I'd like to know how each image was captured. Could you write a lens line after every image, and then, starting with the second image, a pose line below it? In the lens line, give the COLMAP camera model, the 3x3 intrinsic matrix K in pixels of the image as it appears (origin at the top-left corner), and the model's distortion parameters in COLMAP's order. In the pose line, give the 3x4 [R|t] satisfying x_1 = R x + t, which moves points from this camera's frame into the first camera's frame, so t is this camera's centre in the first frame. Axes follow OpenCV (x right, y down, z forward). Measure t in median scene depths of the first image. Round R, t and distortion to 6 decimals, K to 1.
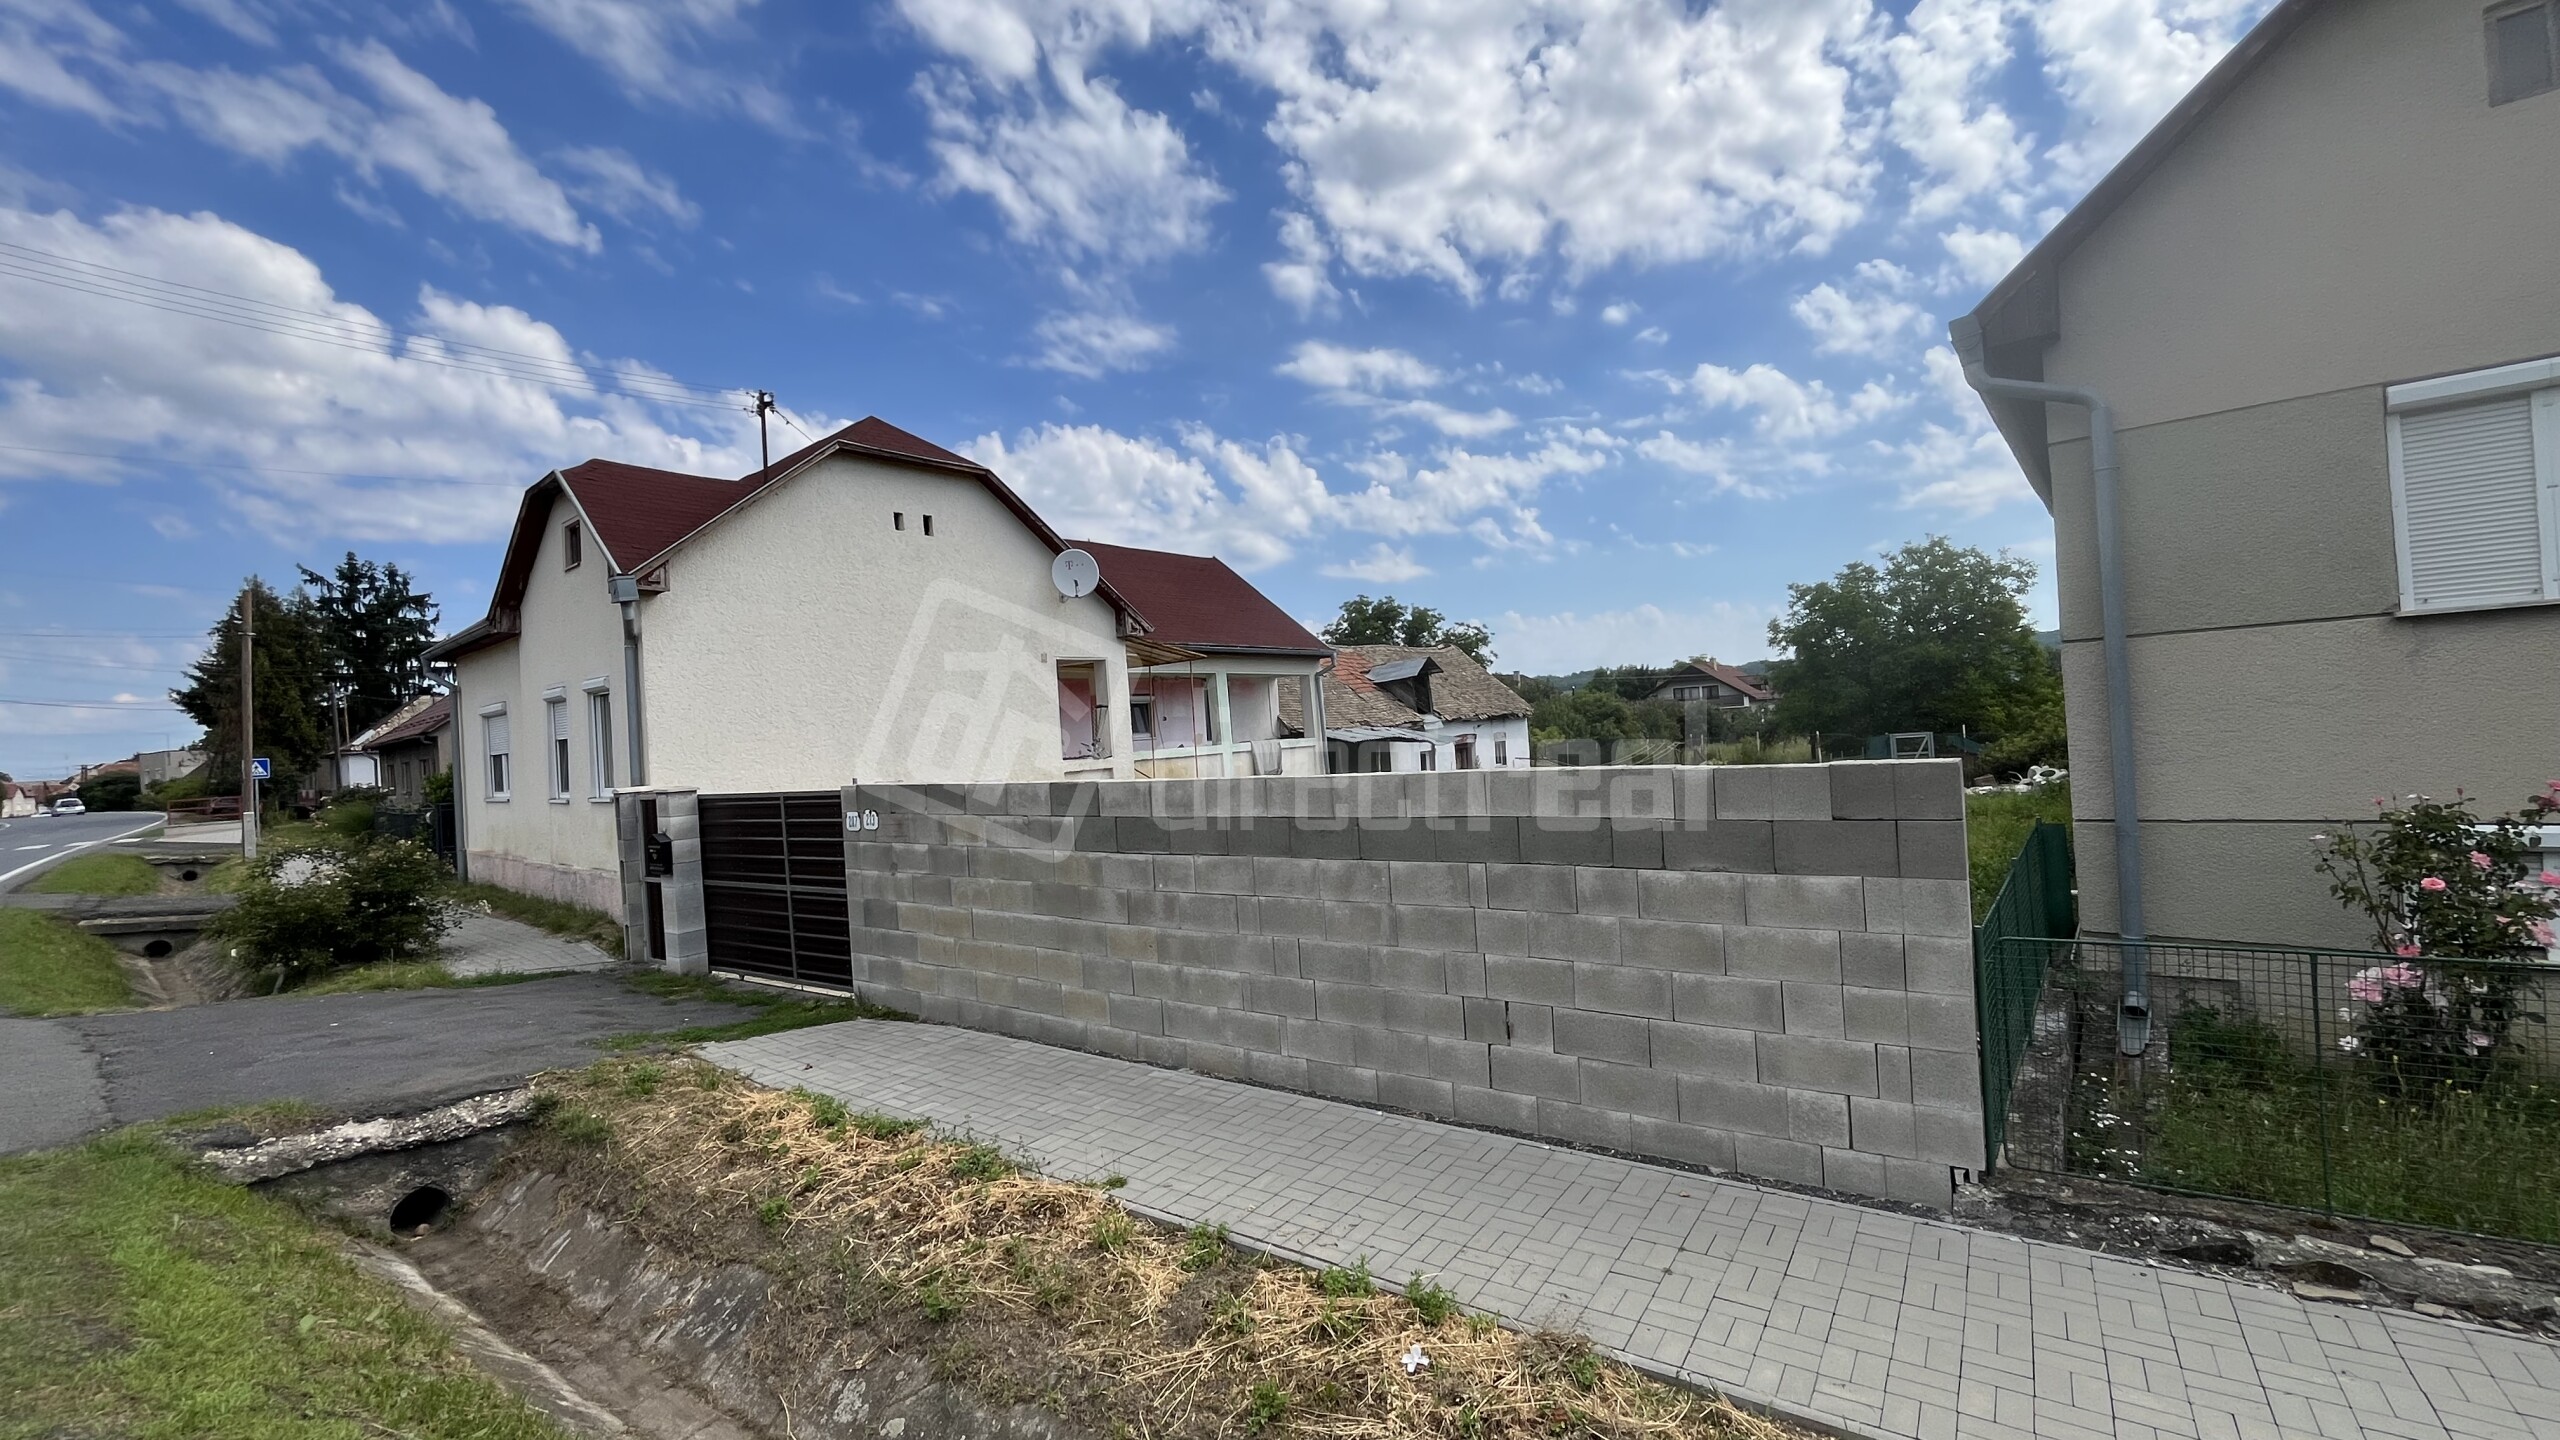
lens RADIAL K [[1034.7, 0, 1271.8], [0, 1034.7, 712.2], [0, 0, 1]] dist [-0.003799, 0.000273]
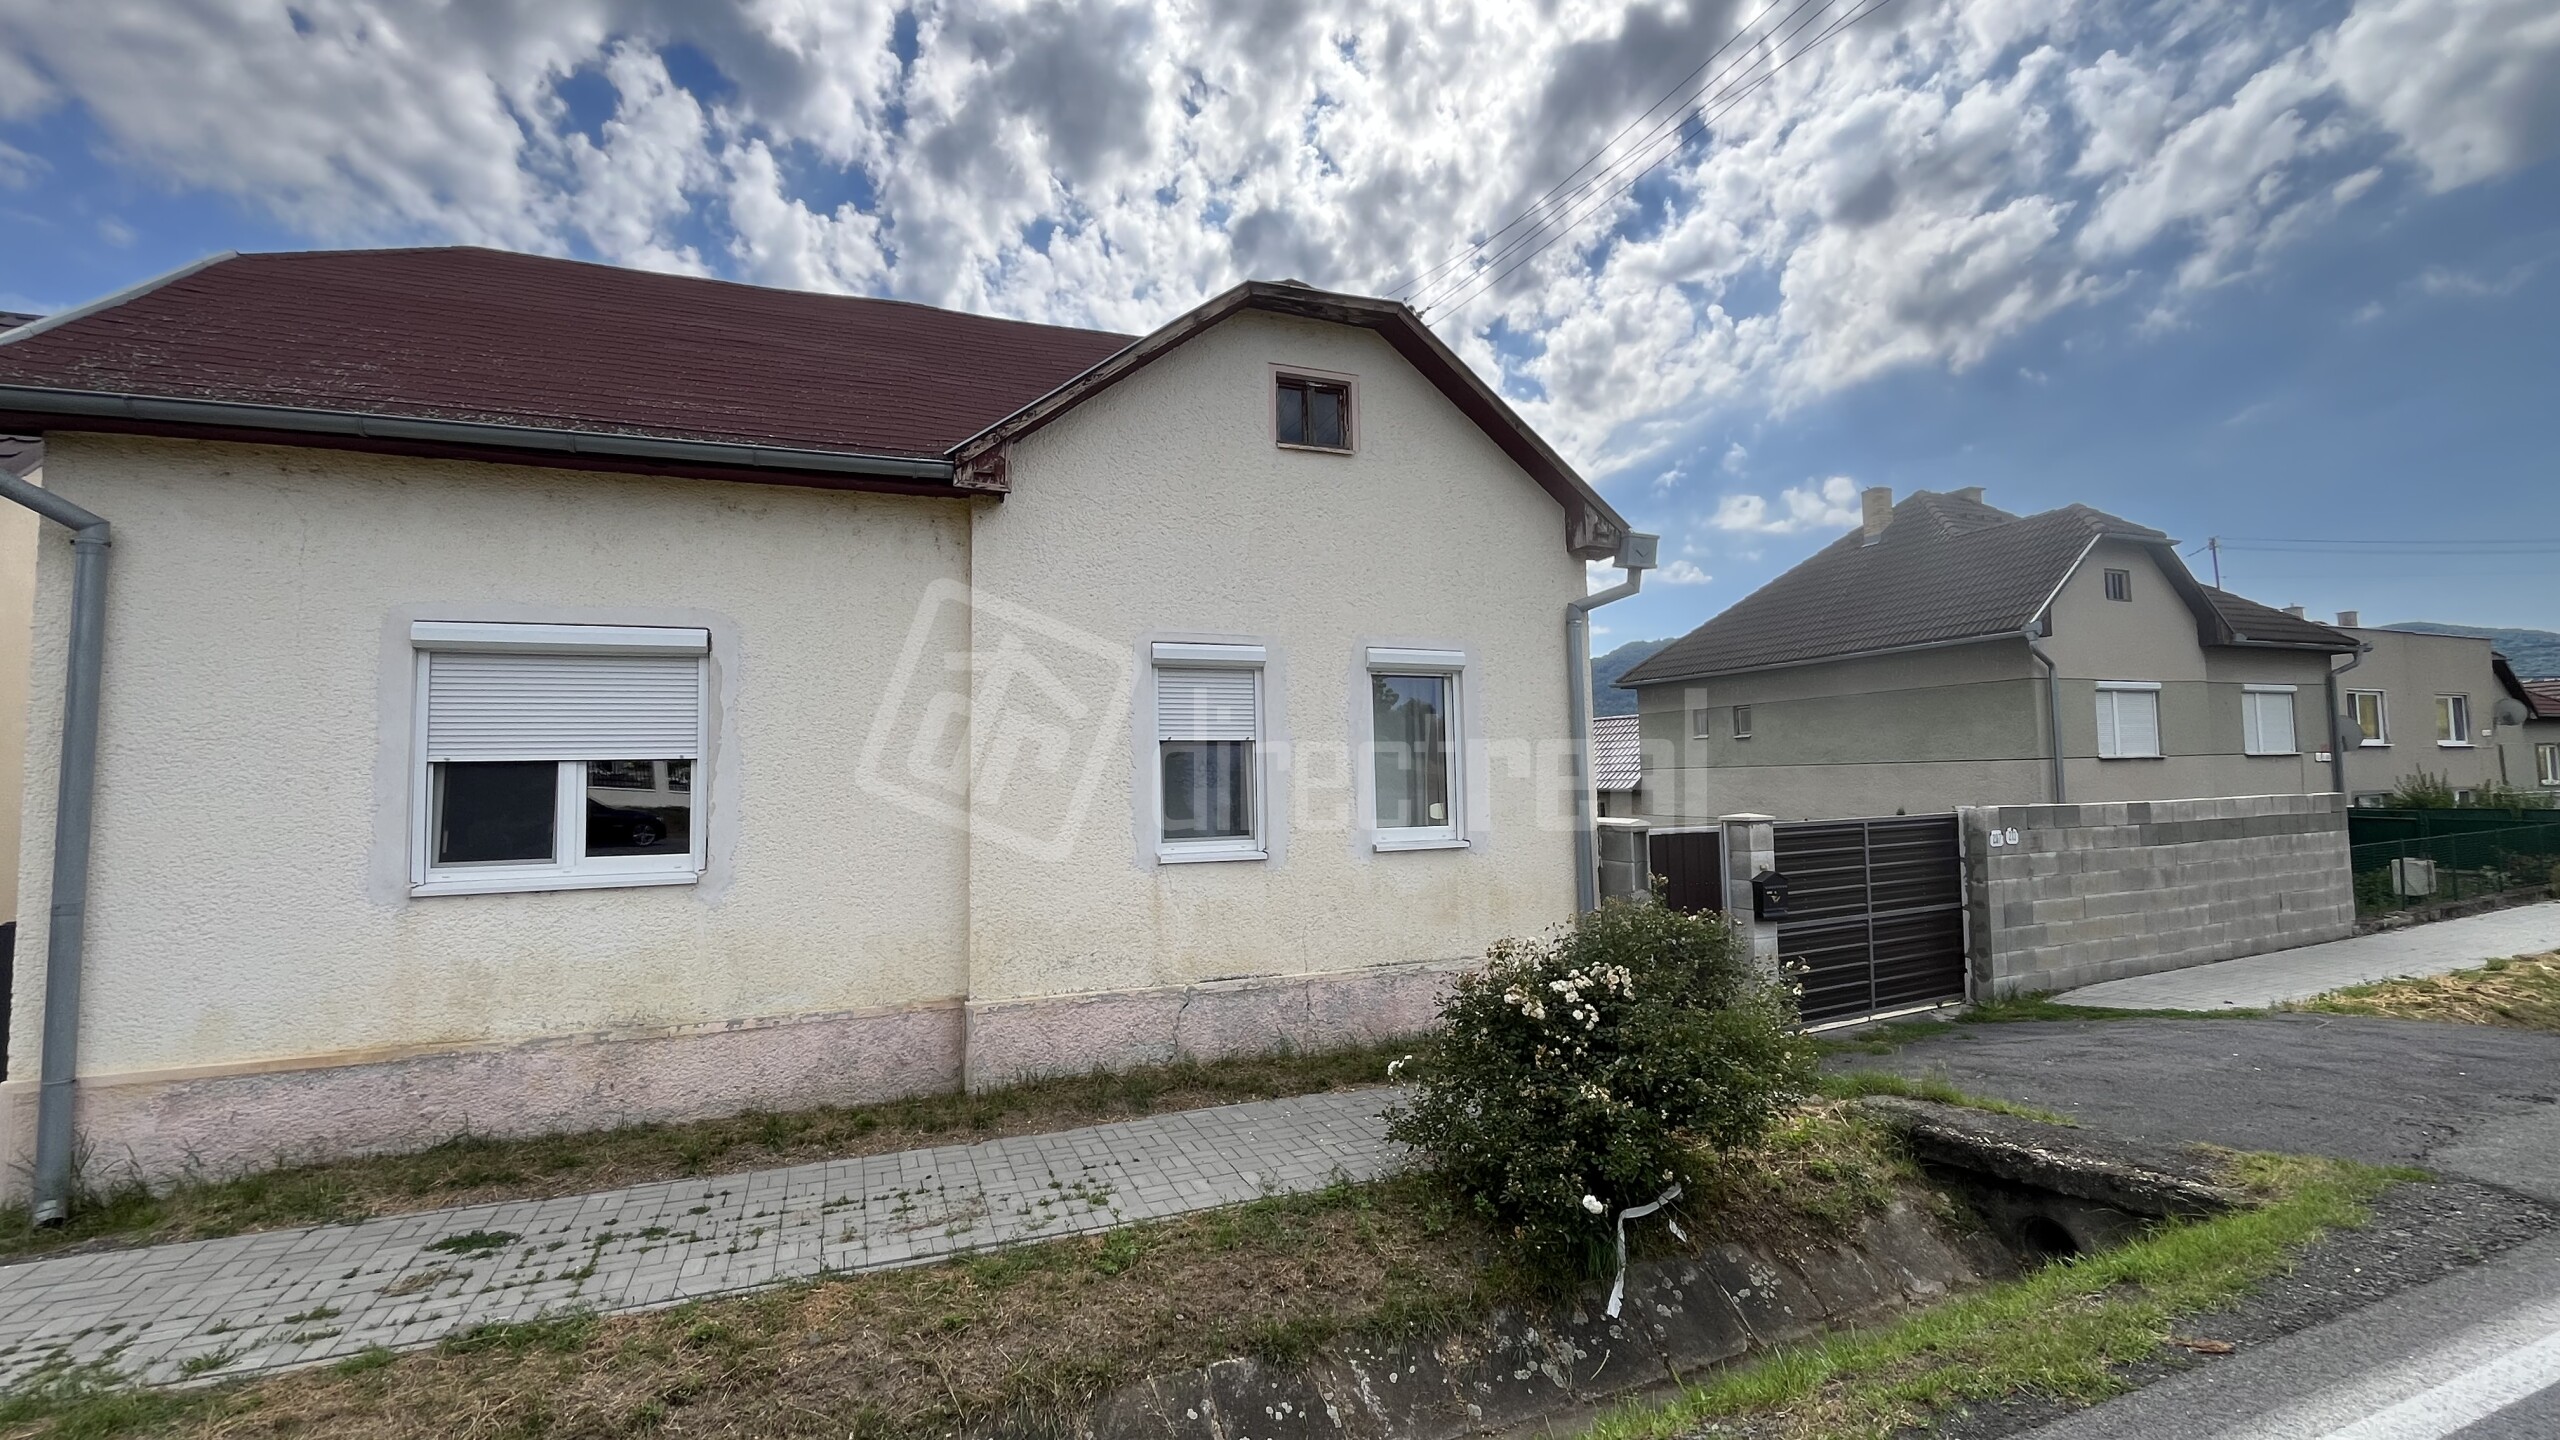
lens RADIAL K [[1036.1, 0, 1295.0], [0, 1036.1, 706.3], [0, 0, 1]] dist [-0.000938, -0.000132]
pose [[0.470299, 0.115260, 0.874948, -2.313892], [-0.022712, 0.992687, -0.118563, 0.144977], [-0.882215, 0.035888, 0.469478, 1.453699]]
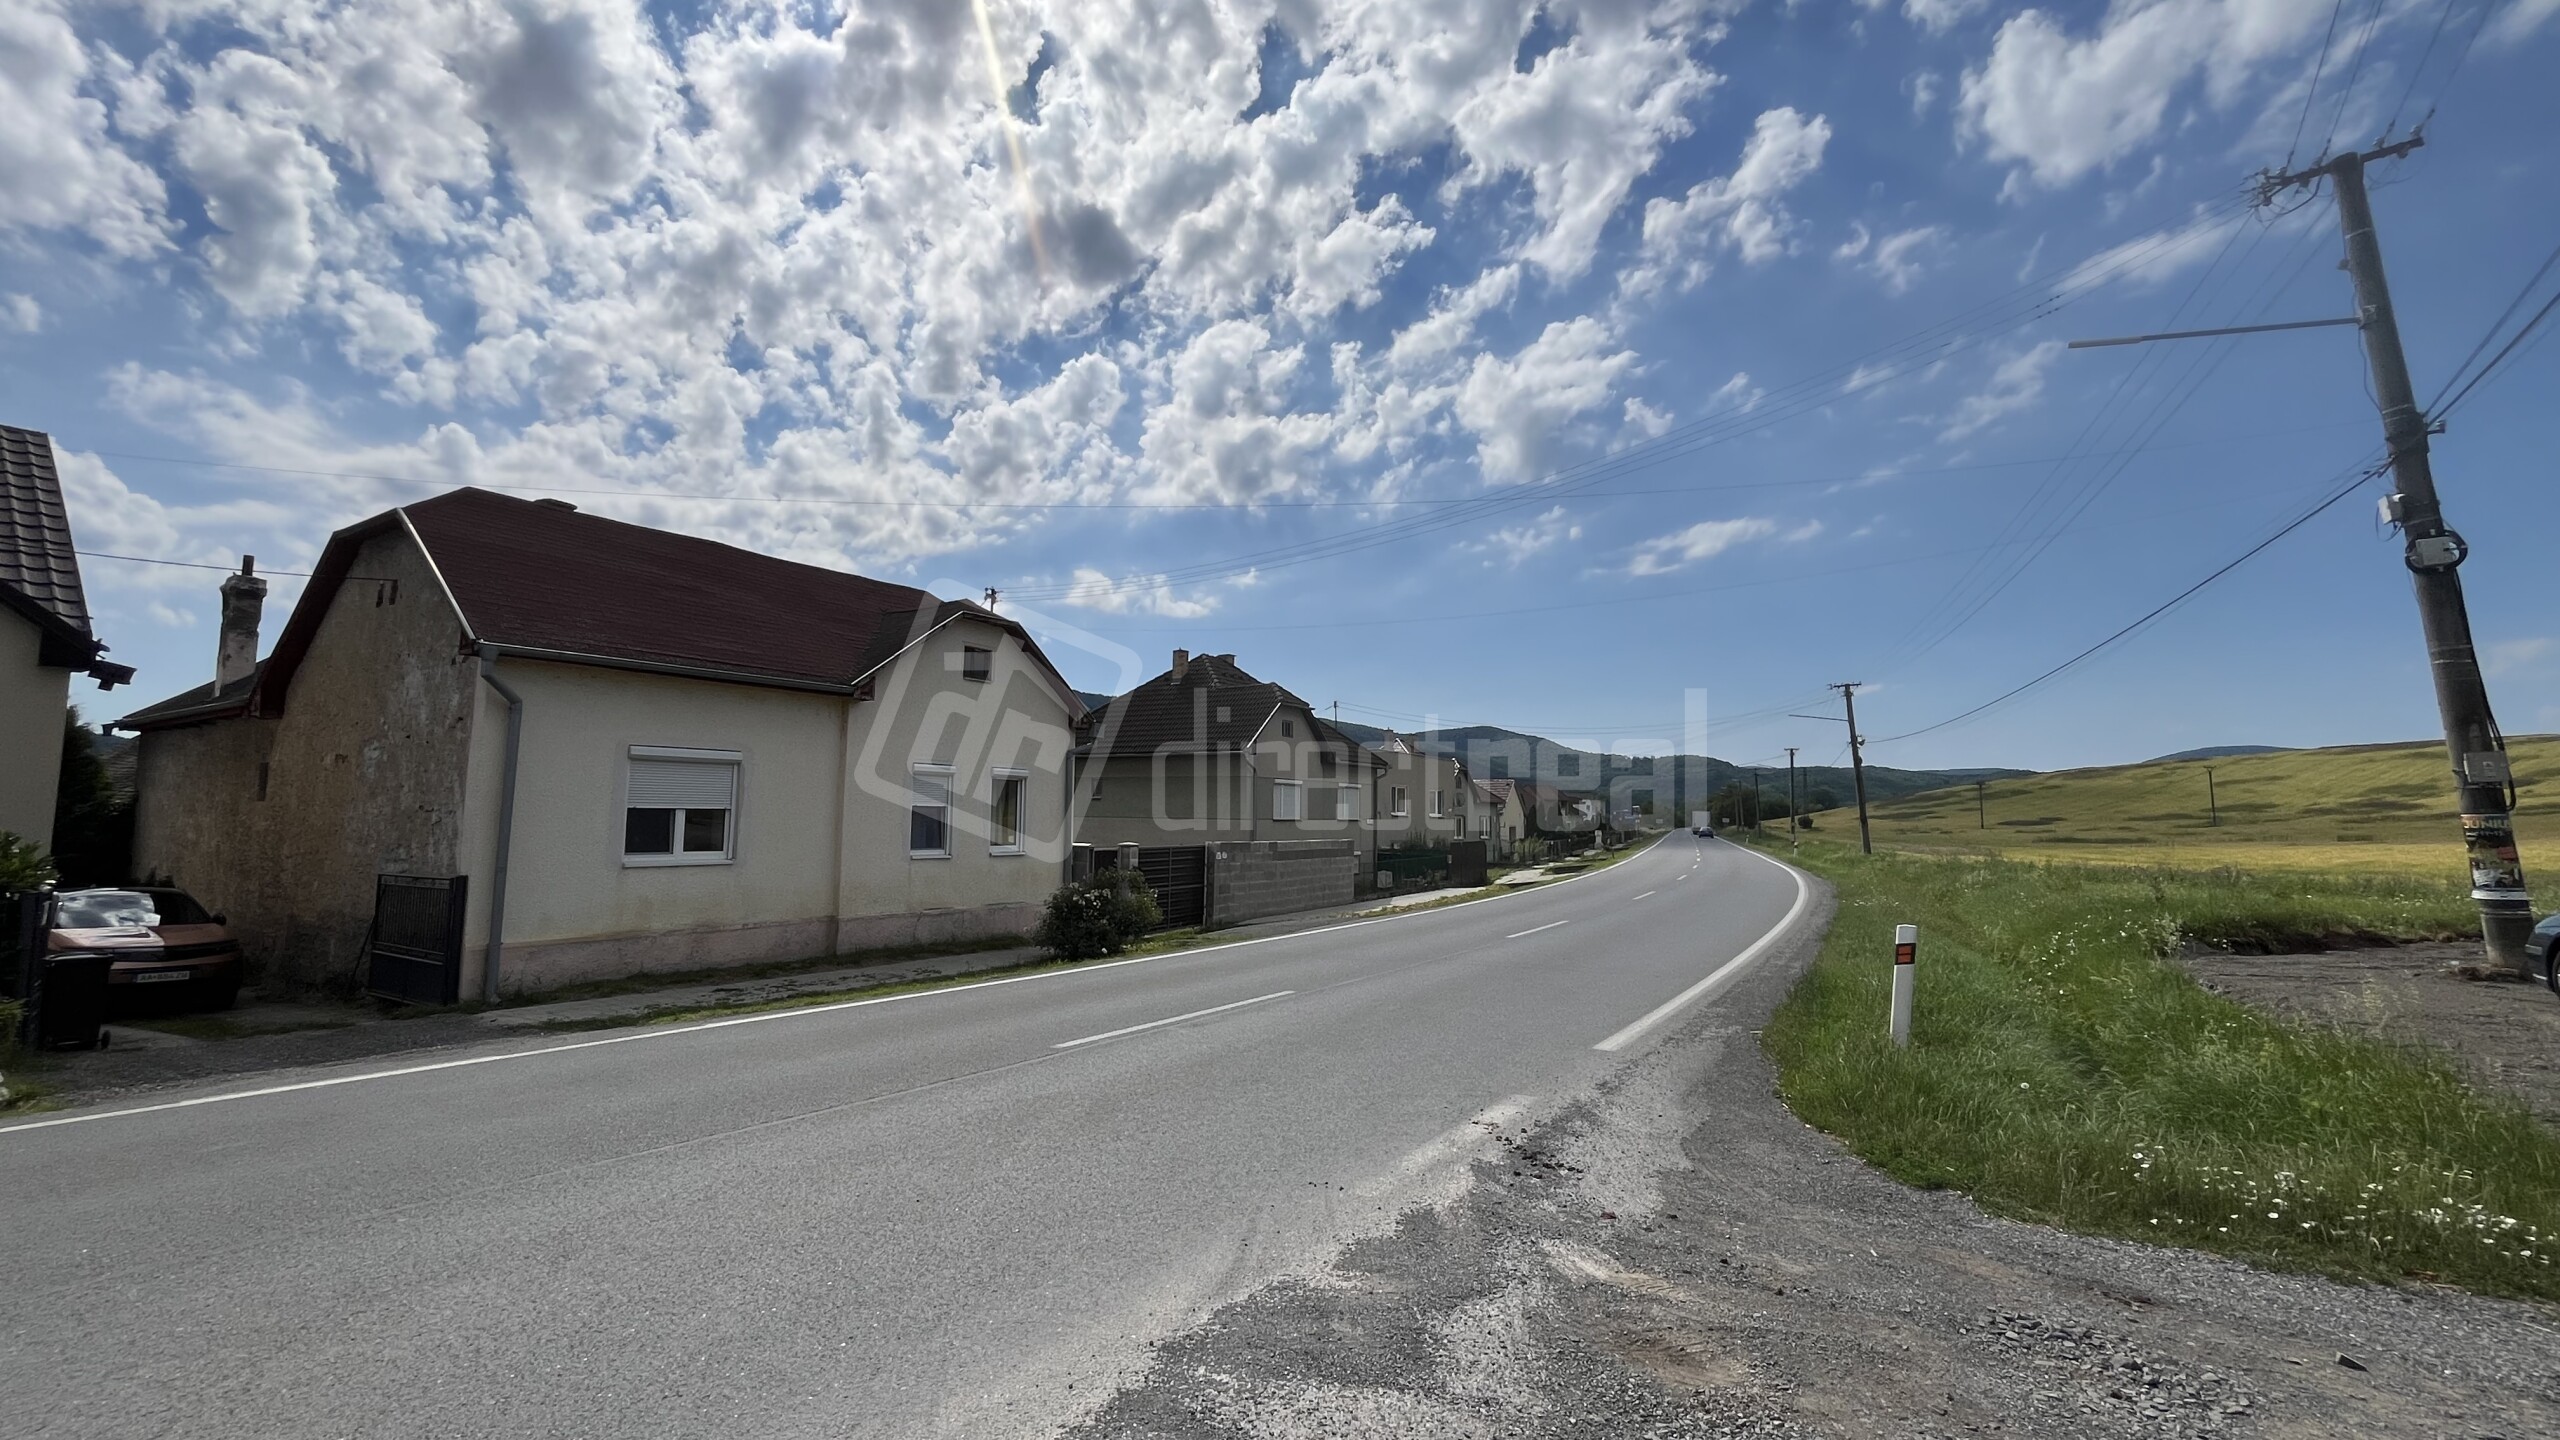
lens RADIAL K [[1101.2, 0, 1283.0], [0, 1101.2, 701.5], [0, 0, 1]] dist [-0.002199, -0.000119]
pose [[-0.139803, 0.166536, 0.976074, -4.184406], [-0.012976, 0.985362, -0.169979, 0.247487], [-0.990094, -0.036429, -0.135595, 1.571427]]
